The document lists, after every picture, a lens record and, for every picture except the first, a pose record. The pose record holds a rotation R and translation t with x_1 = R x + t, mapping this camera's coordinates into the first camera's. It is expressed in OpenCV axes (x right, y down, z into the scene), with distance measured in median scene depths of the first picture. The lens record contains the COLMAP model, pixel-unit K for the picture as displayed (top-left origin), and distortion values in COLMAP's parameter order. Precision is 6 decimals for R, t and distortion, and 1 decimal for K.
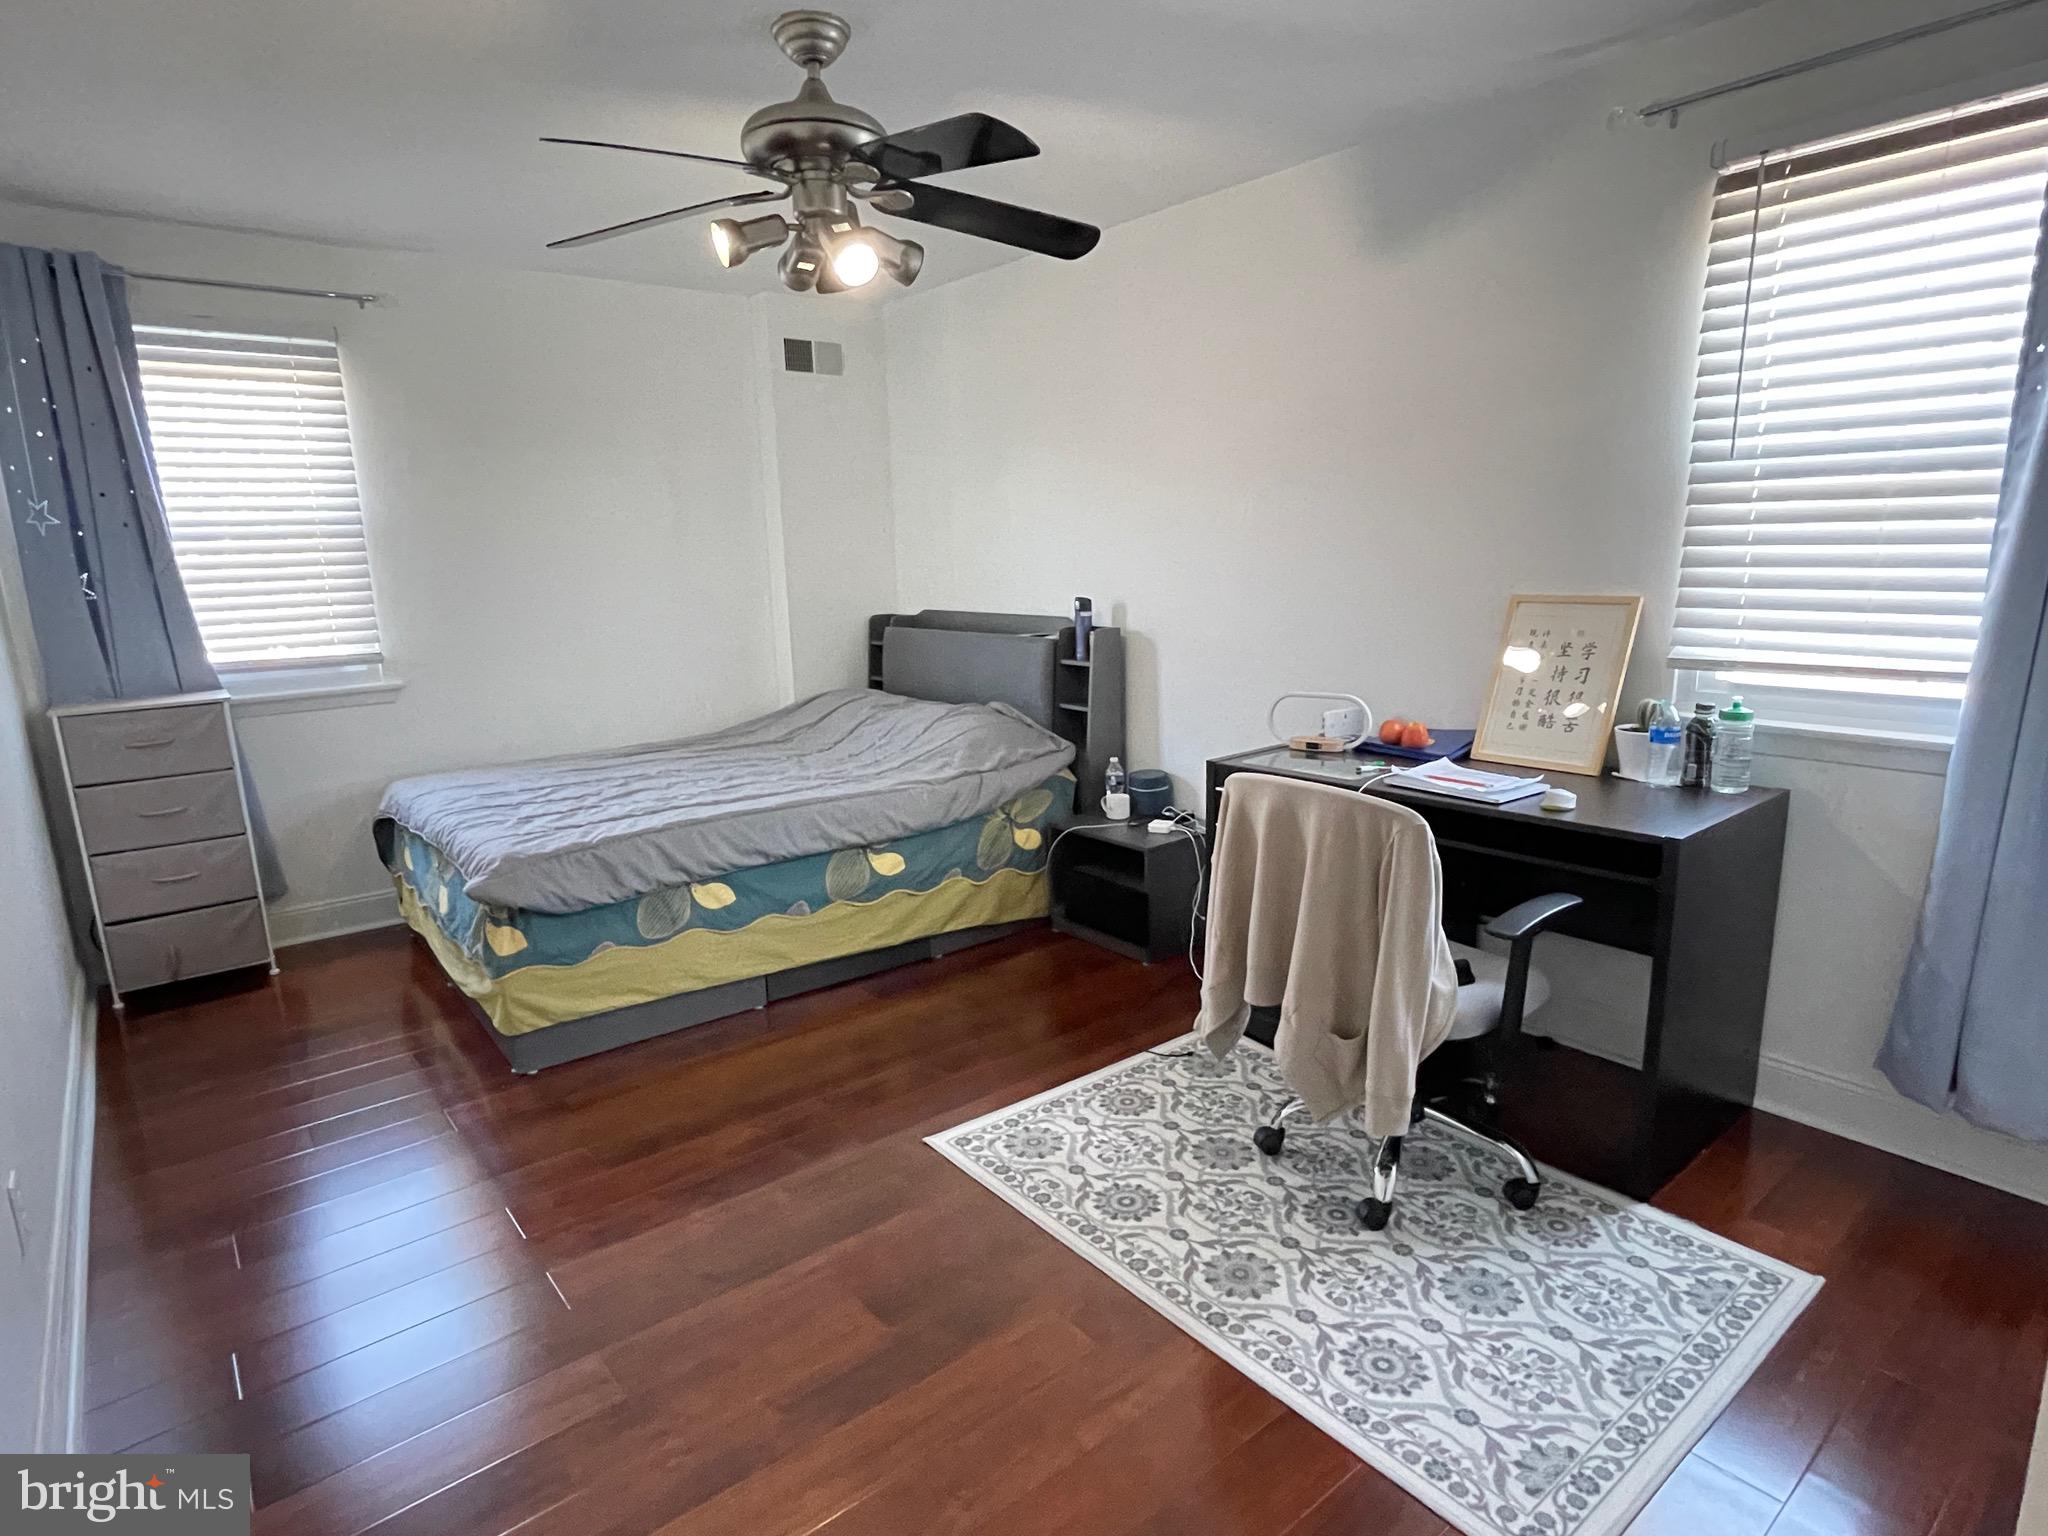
lens RADIAL K [[1091.8, 0, 1010.7], [0, 1091.8, 767.4], [0, 0, 1]] dist [-0.000994, 0.000405]
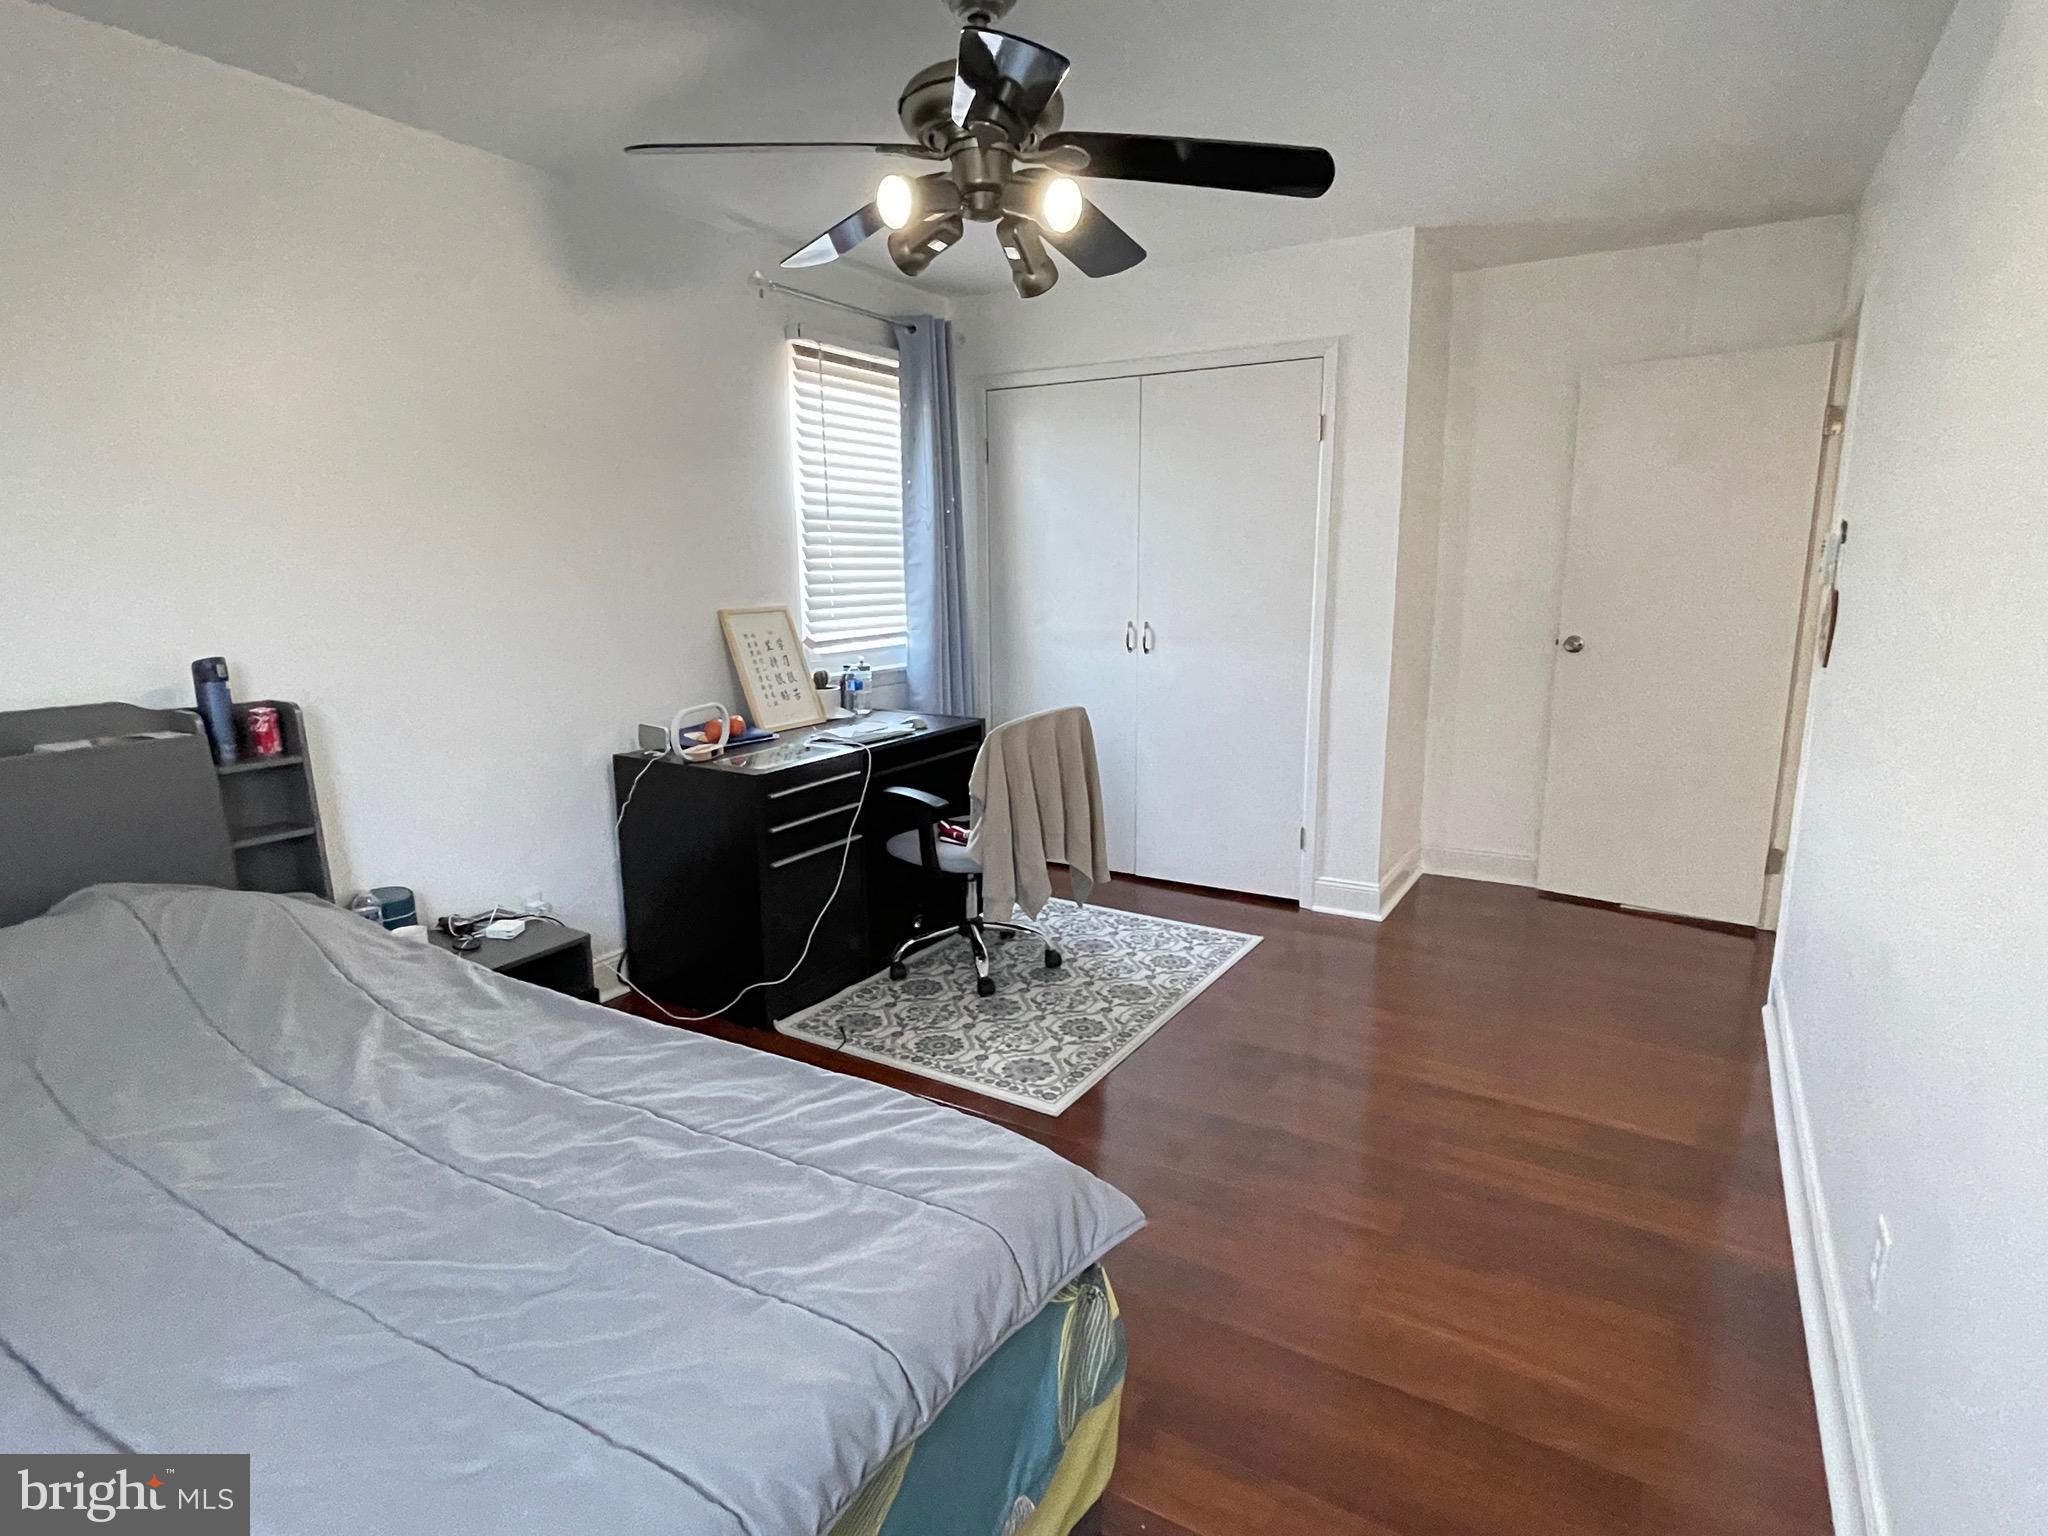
lens RADIAL K [[1091.8, 0, 1010.7], [0, 1091.8, 767.4], [0, 0, 1]] dist [-0.000994, 0.000405]
pose [[-0.330744, -0.153598, 0.931137, -1.087592], [0.204347, 0.951601, 0.229559, -0.254767], [-0.921331, 0.266200, -0.283350, 1.356932]]
